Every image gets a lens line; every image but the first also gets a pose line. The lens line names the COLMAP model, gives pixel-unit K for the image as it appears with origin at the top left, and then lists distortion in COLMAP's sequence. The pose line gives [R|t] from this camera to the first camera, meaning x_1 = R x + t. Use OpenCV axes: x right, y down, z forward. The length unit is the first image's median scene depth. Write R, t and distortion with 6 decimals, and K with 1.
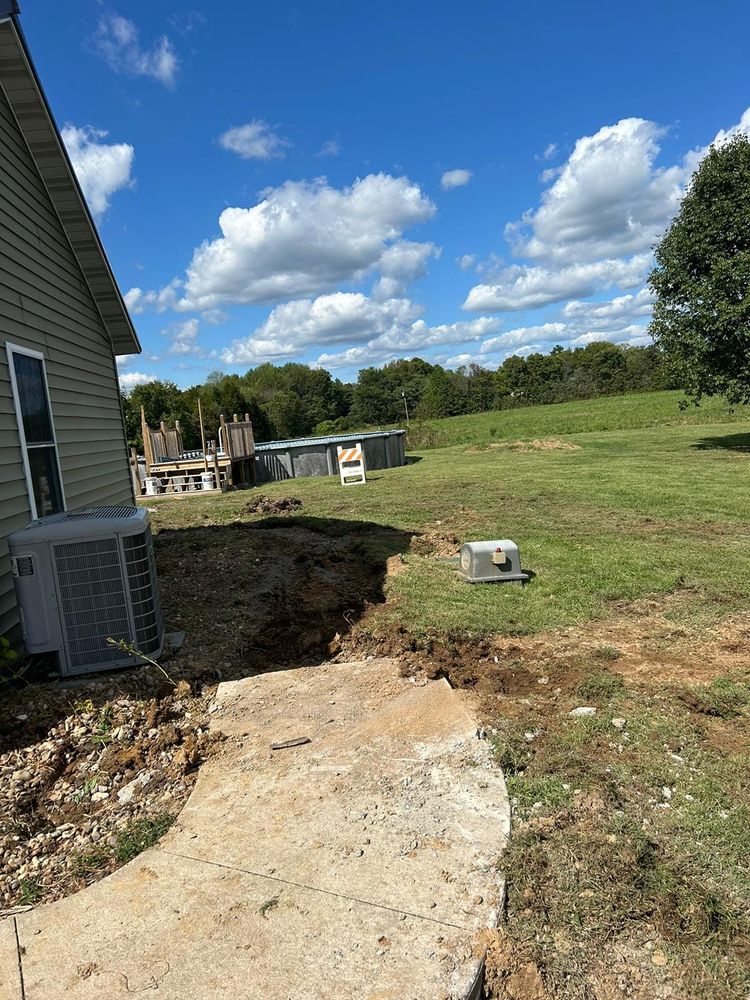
lens RADIAL K [[729.5, 0, 376.6], [0, 729.5, 534.1], [0, 0, 1]] dist [0.030873, -0.002138]
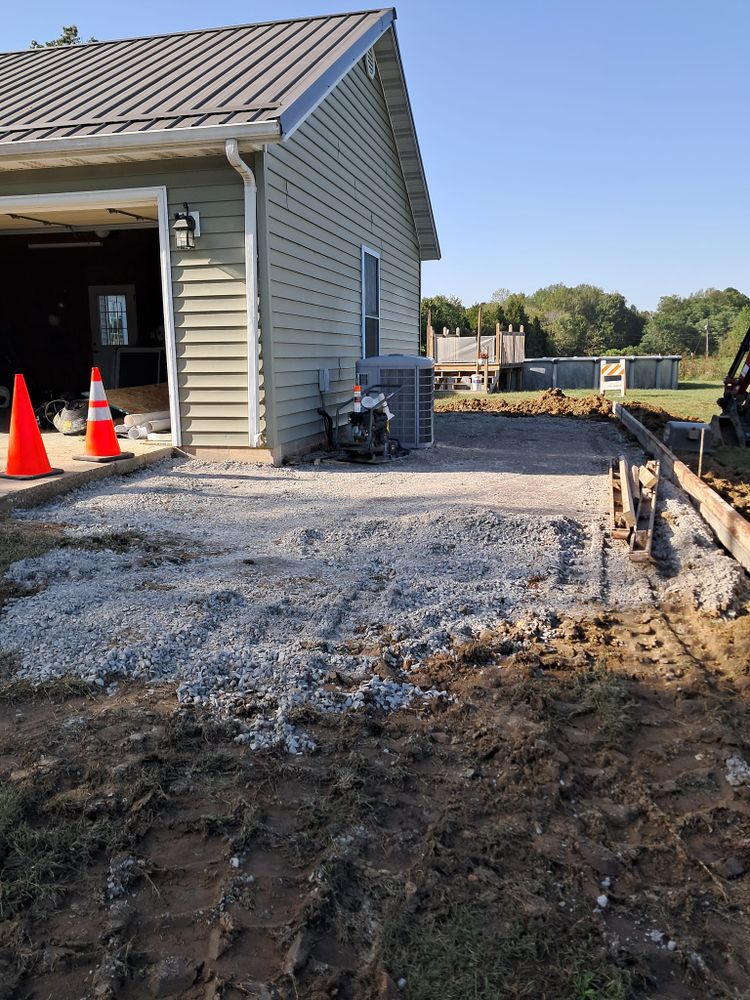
lens RADIAL K [[792.8, 0, 375.0], [0, 792.8, 500.0], [0, 0, 1]] dist [-0.013786, -0.004341]
pose [[0.931662, 0.150733, -0.330582, 0.043660], [-0.137864, 0.988497, 0.062182, 0.046677], [0.336153, -0.012357, 0.941726, -0.161958]]
